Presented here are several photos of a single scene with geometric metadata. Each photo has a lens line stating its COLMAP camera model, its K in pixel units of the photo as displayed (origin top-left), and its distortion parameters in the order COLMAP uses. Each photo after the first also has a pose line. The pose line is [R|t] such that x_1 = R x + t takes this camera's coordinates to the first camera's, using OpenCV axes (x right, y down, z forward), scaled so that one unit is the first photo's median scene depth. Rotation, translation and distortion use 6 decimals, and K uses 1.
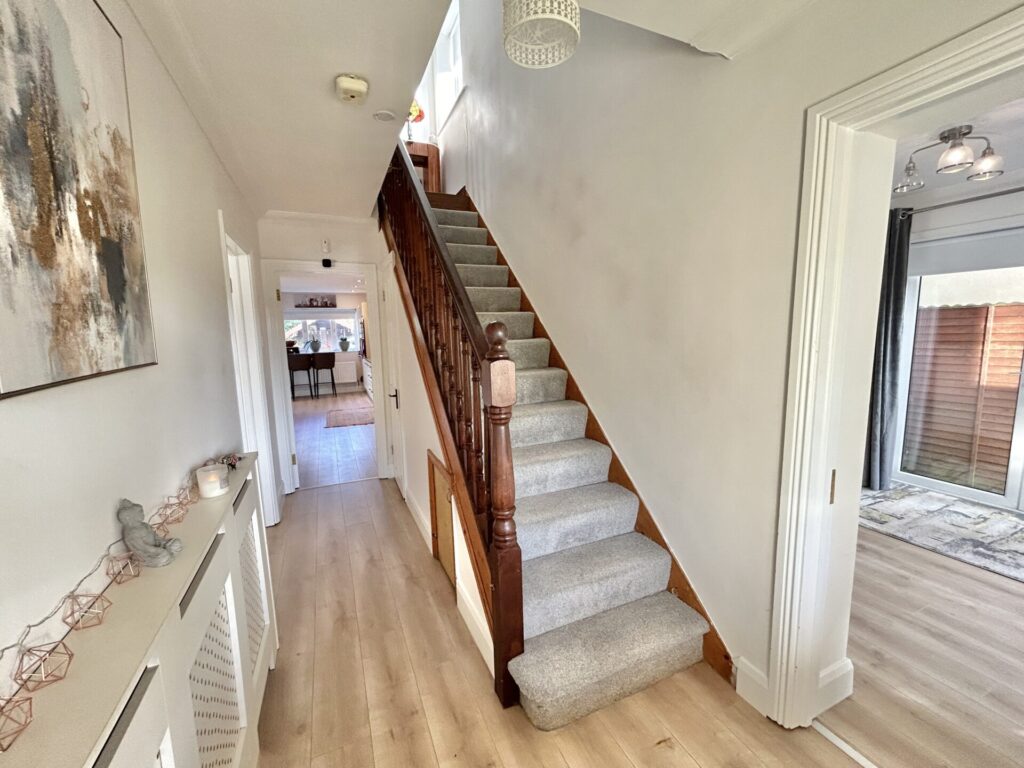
lens RADIAL K [[413.8, 0, 509.7], [0, 413.8, 389.5], [0, 0, 1]] dist [-0.001925, 0.000501]
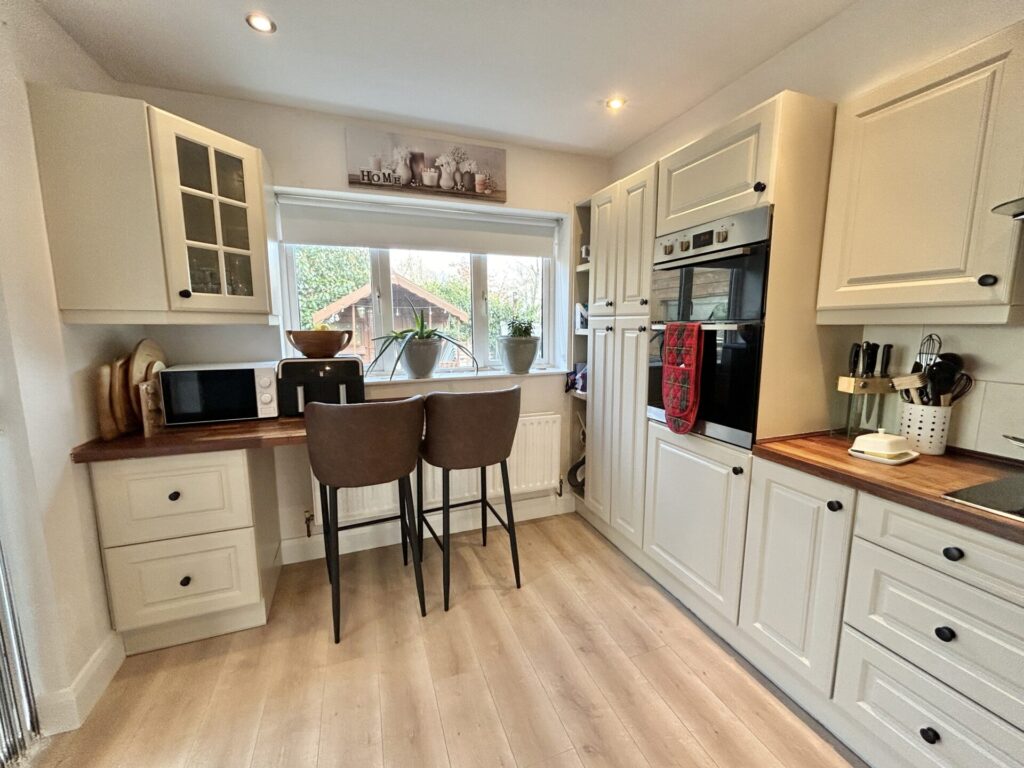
lens RADIAL K [[413.8, 0, 510.9], [0, 413.8, 381.9], [0, 0, 1]] dist [-0.001925, 0.000501]
pose [[0.997934, 0.031730, -0.055866, -0.403140], [-0.031157, 0.999453, 0.011100, -0.092986], [0.056188, -0.009337, 0.998377, 0.757606]]
